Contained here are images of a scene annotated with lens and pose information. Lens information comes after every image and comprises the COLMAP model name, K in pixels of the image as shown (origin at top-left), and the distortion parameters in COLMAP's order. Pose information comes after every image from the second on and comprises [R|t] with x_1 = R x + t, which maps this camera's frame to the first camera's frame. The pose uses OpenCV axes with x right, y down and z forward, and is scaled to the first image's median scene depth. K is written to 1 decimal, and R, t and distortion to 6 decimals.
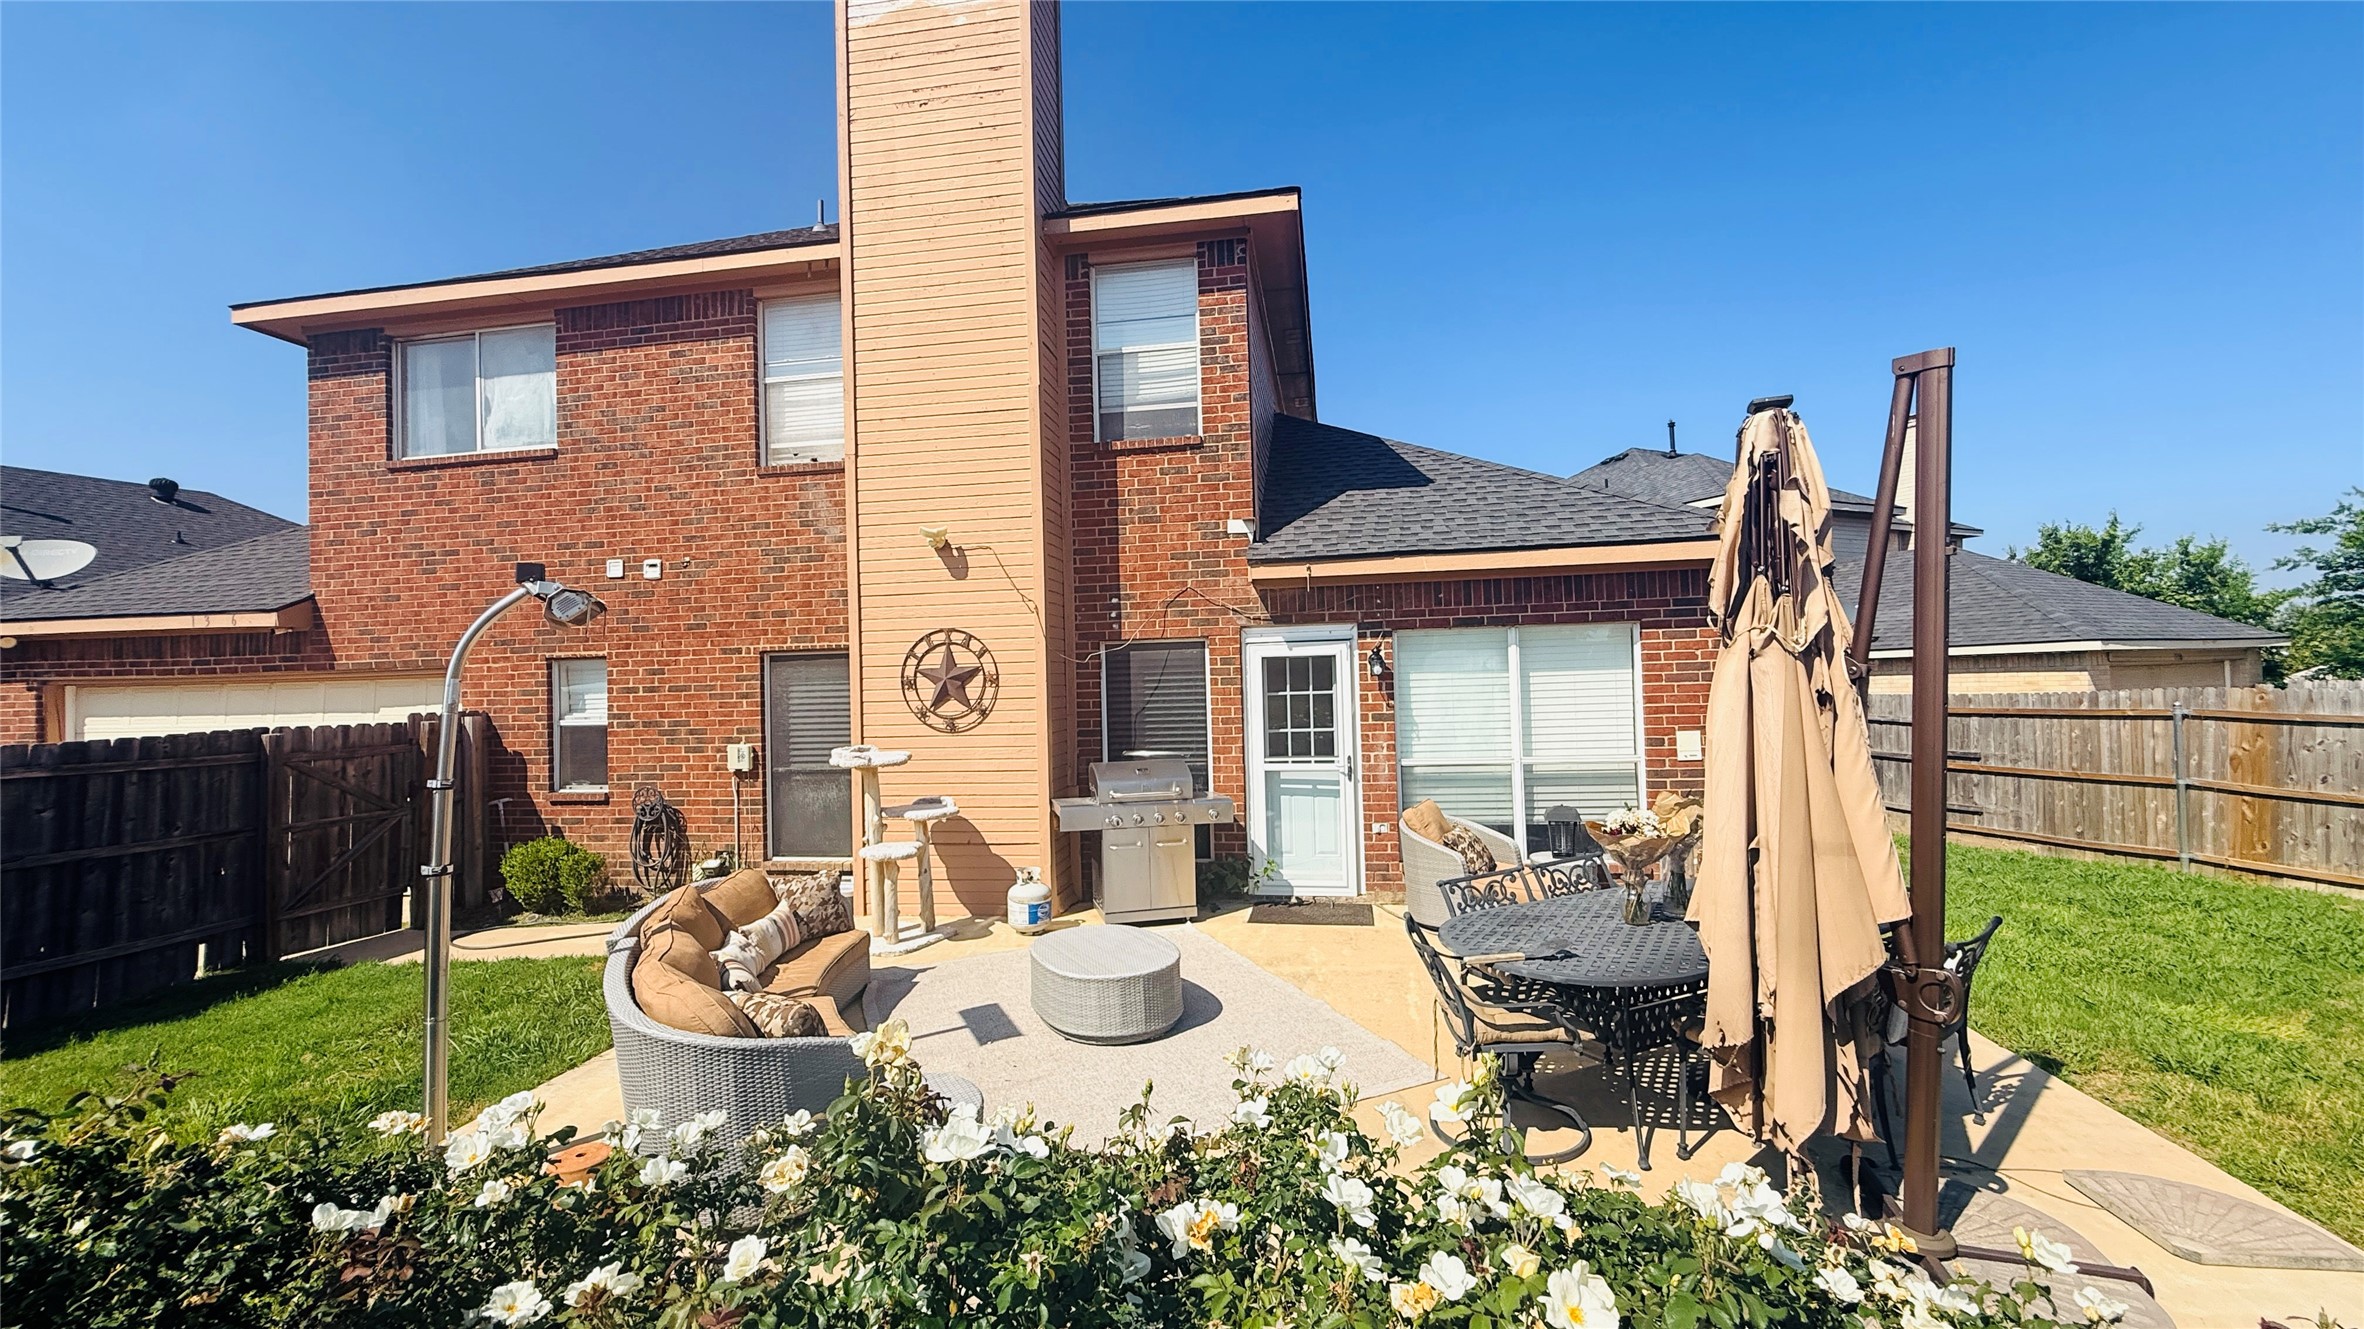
lens RADIAL K [[948.2, 0, 1175.8], [0, 948.2, 670.0], [0, 0, 1]] dist [0.004042, -0.000794]
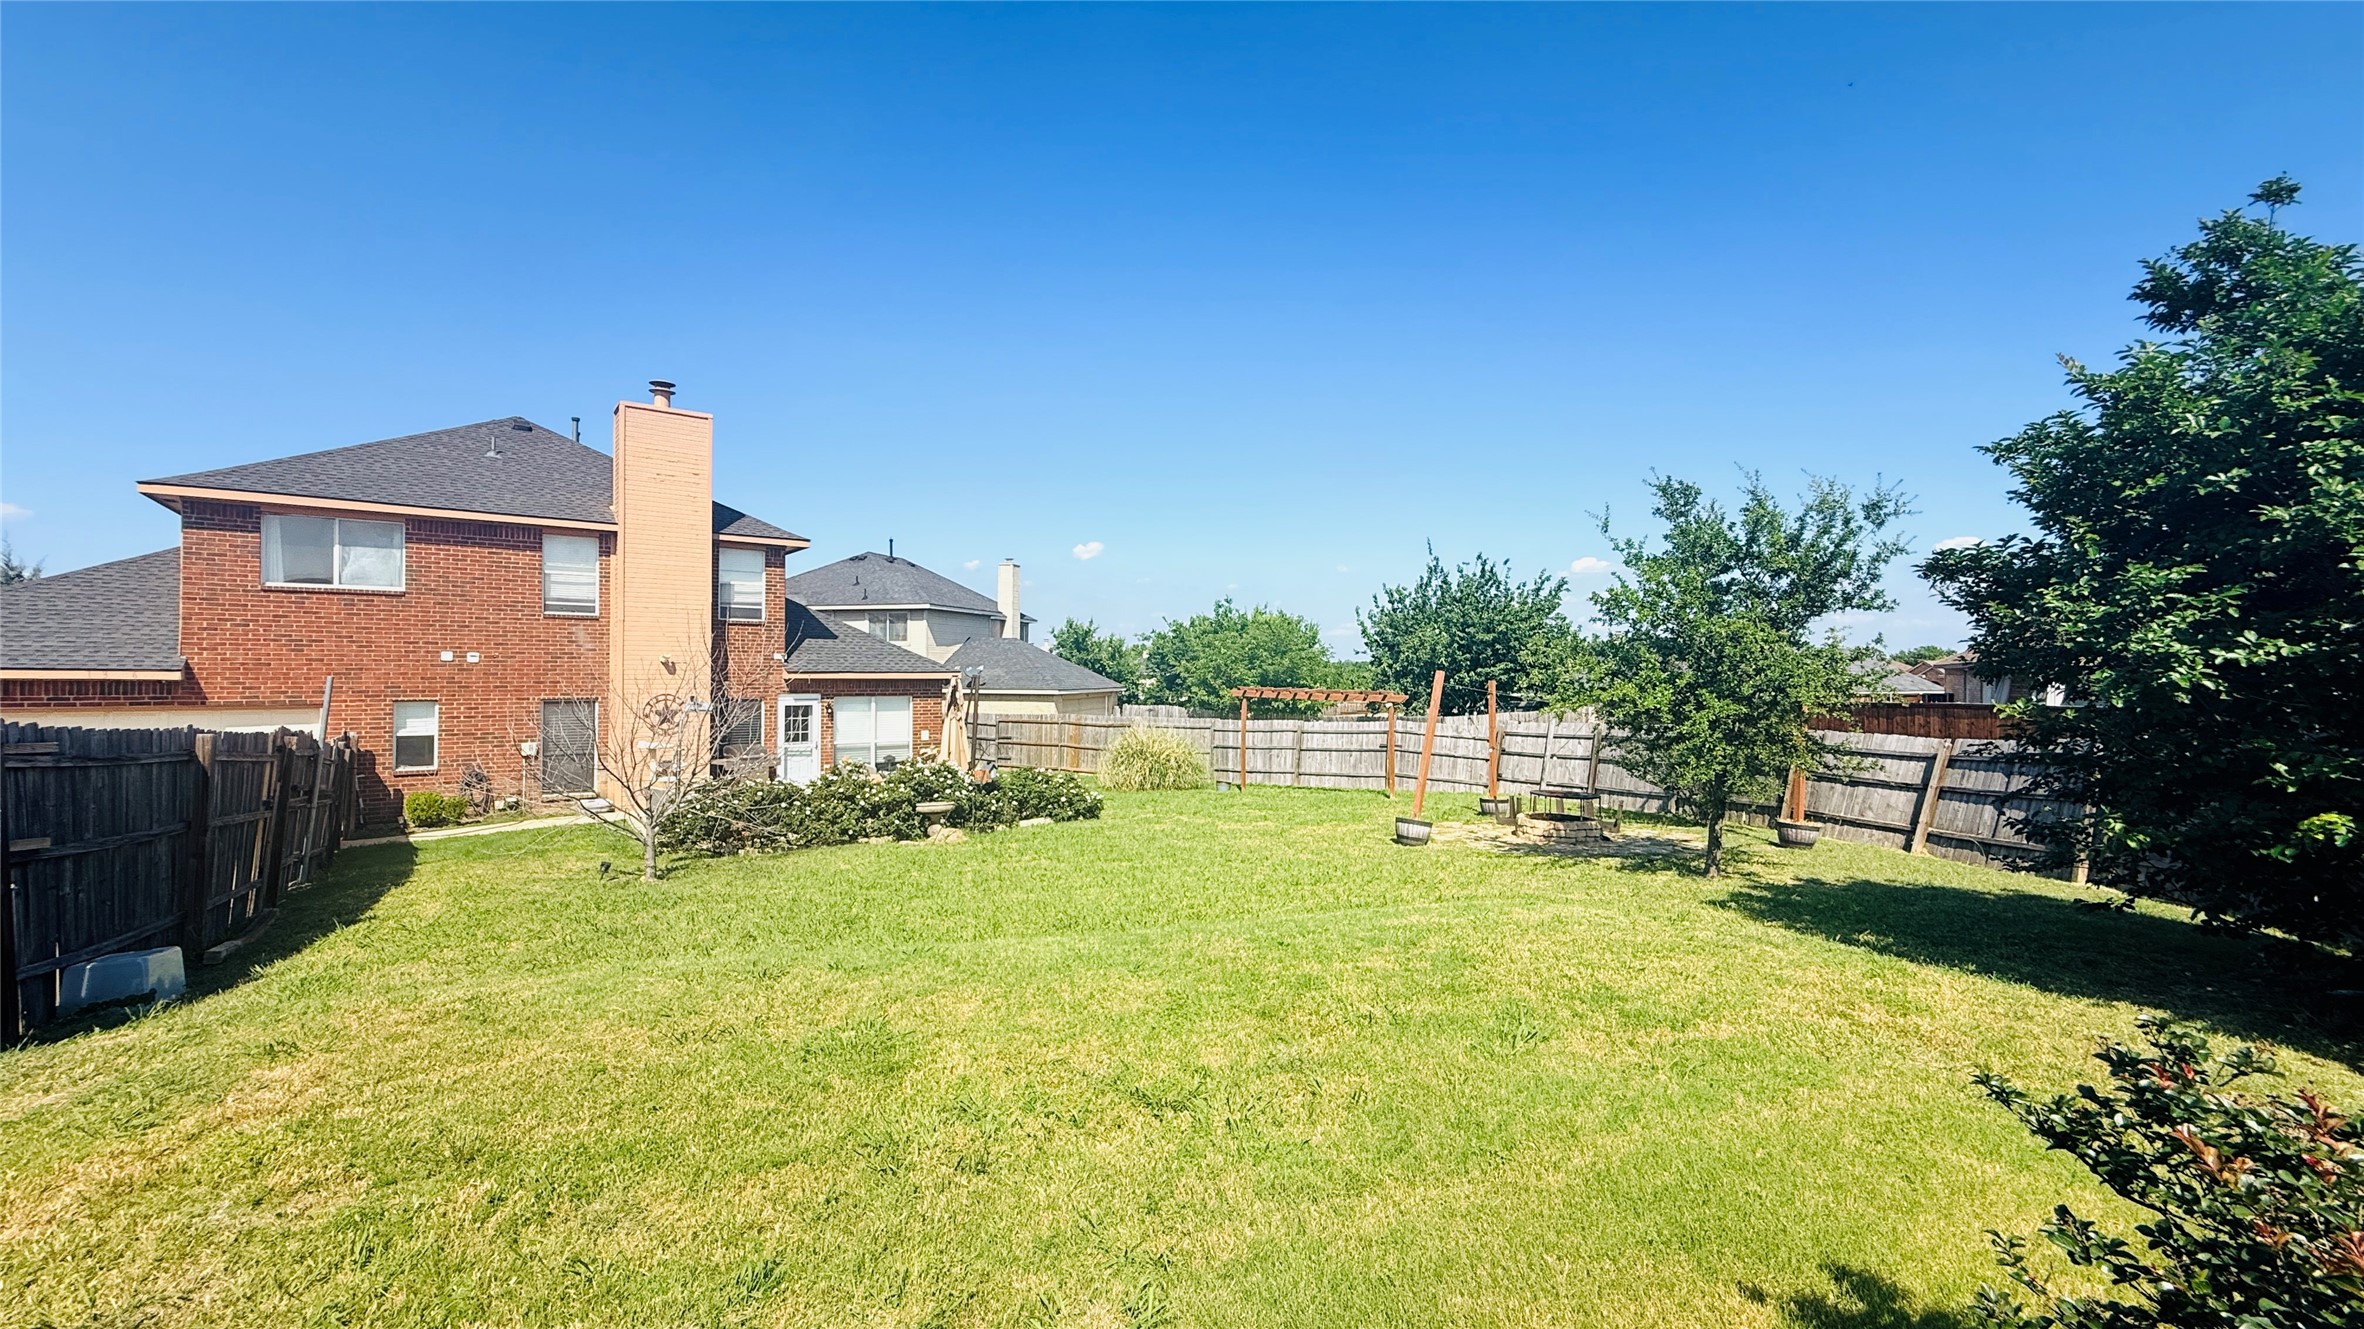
lens RADIAL K [[948.2, 0, 1186.5], [0, 948.2, 677.6], [0, 0, 1]] dist [0.004042, -0.000794]
pose [[0.678211, 0.027900, 0.734337, -1.079655], [-0.036238, 0.999333, -0.004499, -0.117601], [-0.733973, -0.023560, 0.678770, -1.605368]]
